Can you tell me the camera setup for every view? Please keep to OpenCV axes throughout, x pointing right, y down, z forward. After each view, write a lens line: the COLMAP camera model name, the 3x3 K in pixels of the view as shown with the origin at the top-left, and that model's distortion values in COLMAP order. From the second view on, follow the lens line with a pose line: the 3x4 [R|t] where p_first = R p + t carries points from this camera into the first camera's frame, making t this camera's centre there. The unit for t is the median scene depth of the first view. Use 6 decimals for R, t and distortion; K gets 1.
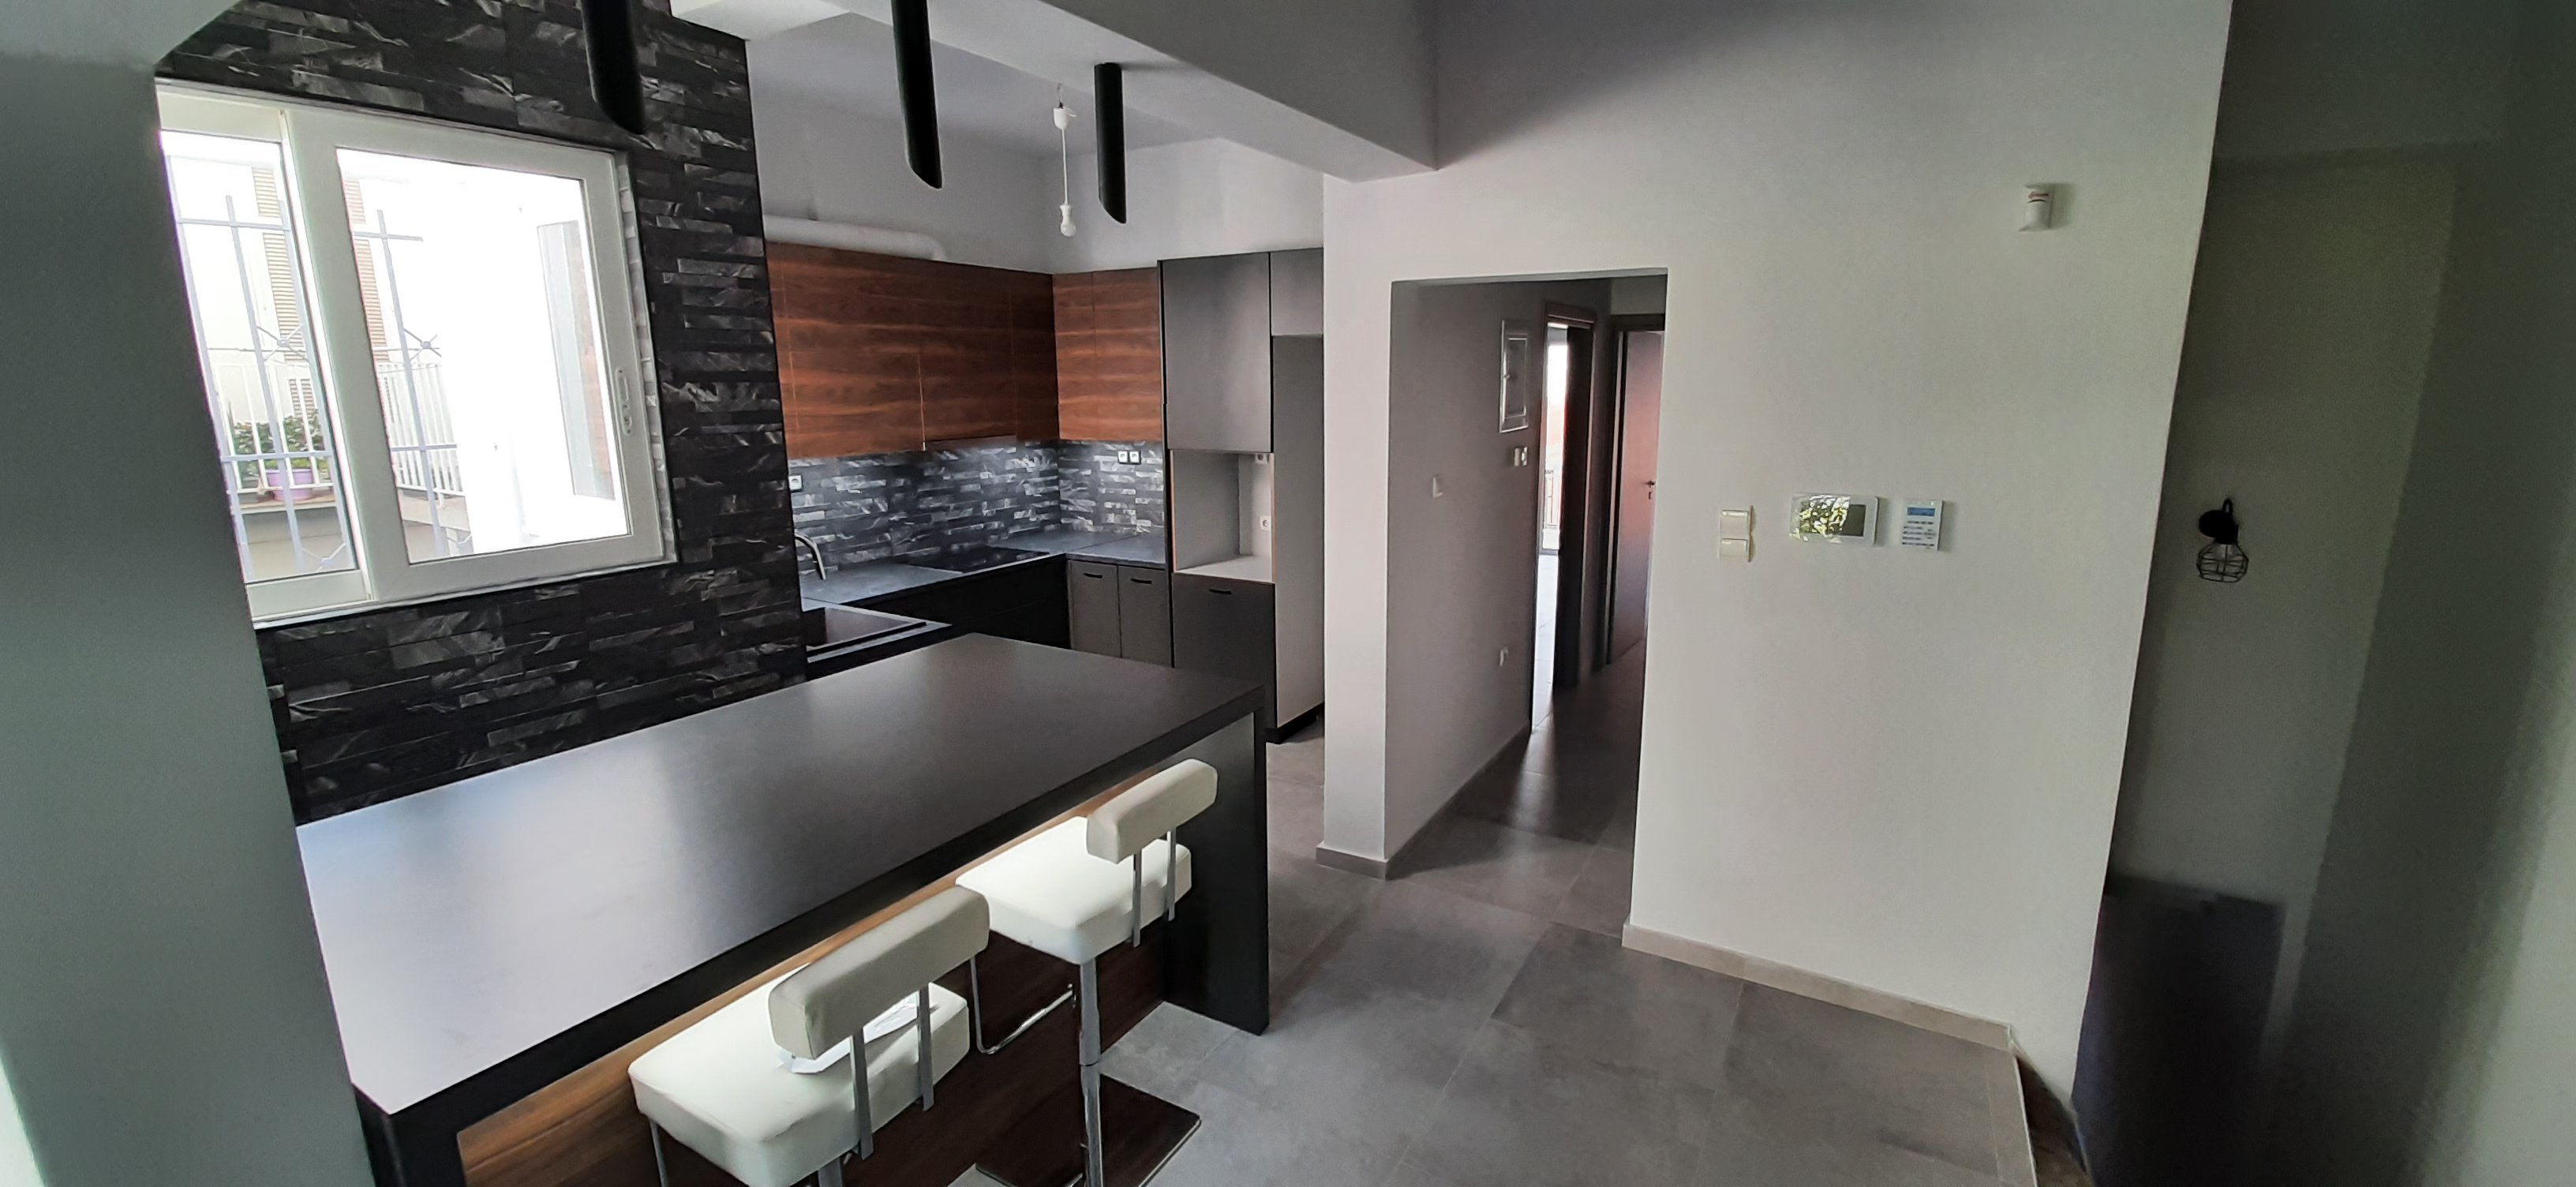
lens RADIAL K [[1015.3, 0, 1318.1], [0, 1015.3, 563.4], [0, 0, 1]] dist [0.000322, 0.000024]
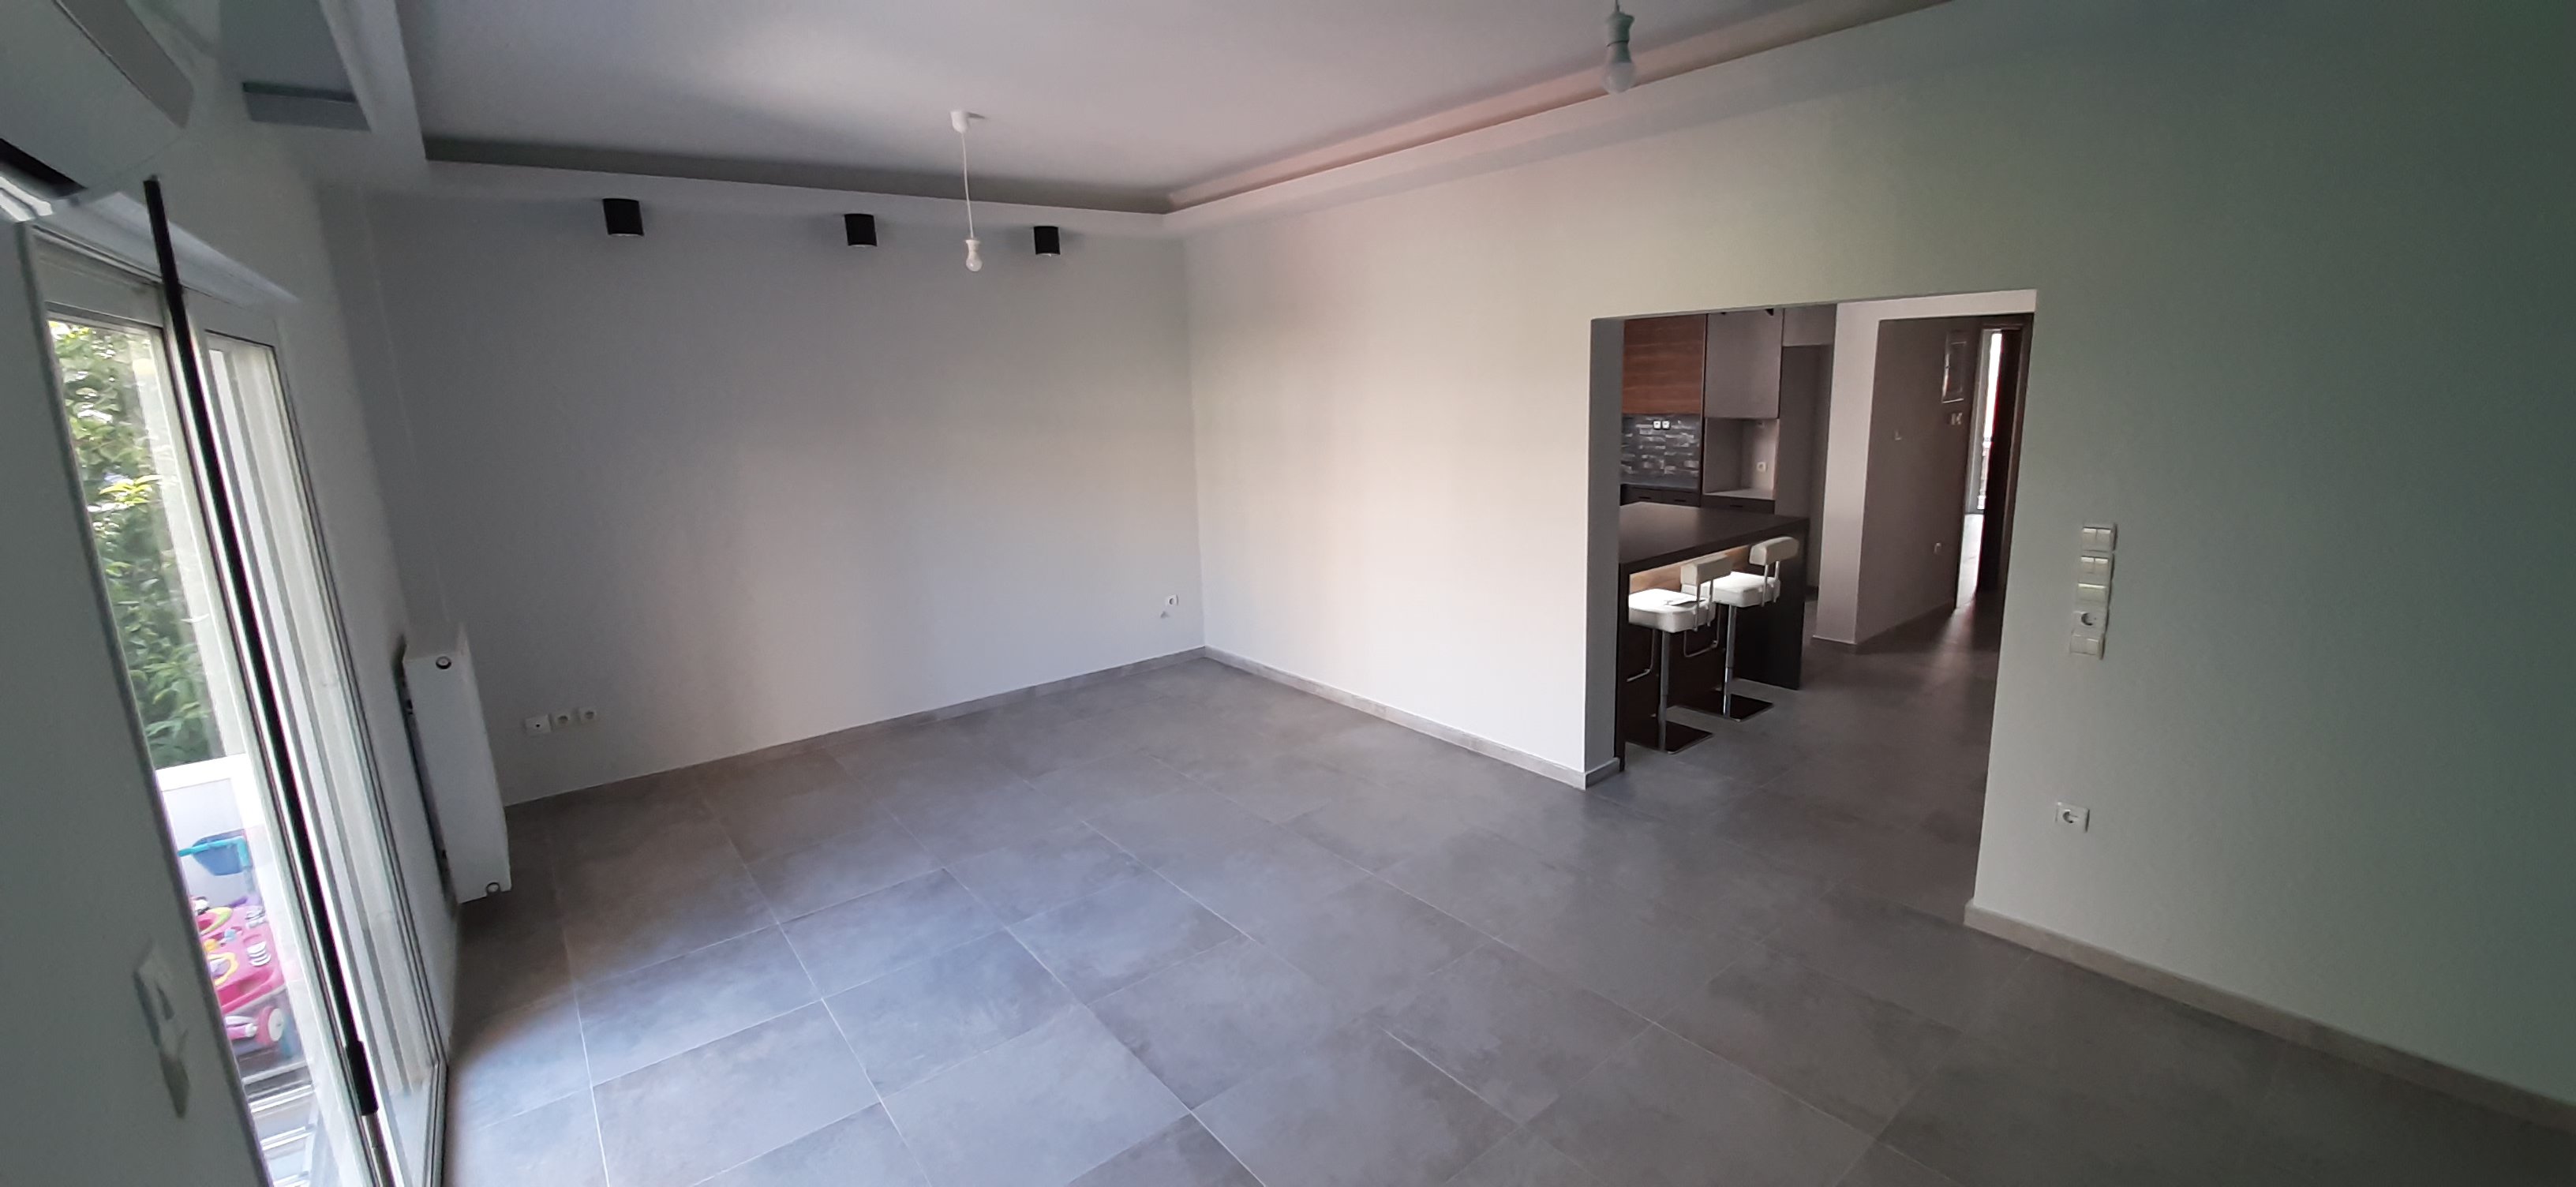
lens RADIAL K [[1006.1, 0, 1314.6], [0, 1006.1, 588.6], [0, 0, 1]] dist [-0.000035, 0.000006]
pose [[0.935519, 0.050046, -0.349713, -0.142595], [-0.037091, 0.998358, 0.043648, 0.104033], [0.351324, -0.027862, 0.935839, -0.674930]]
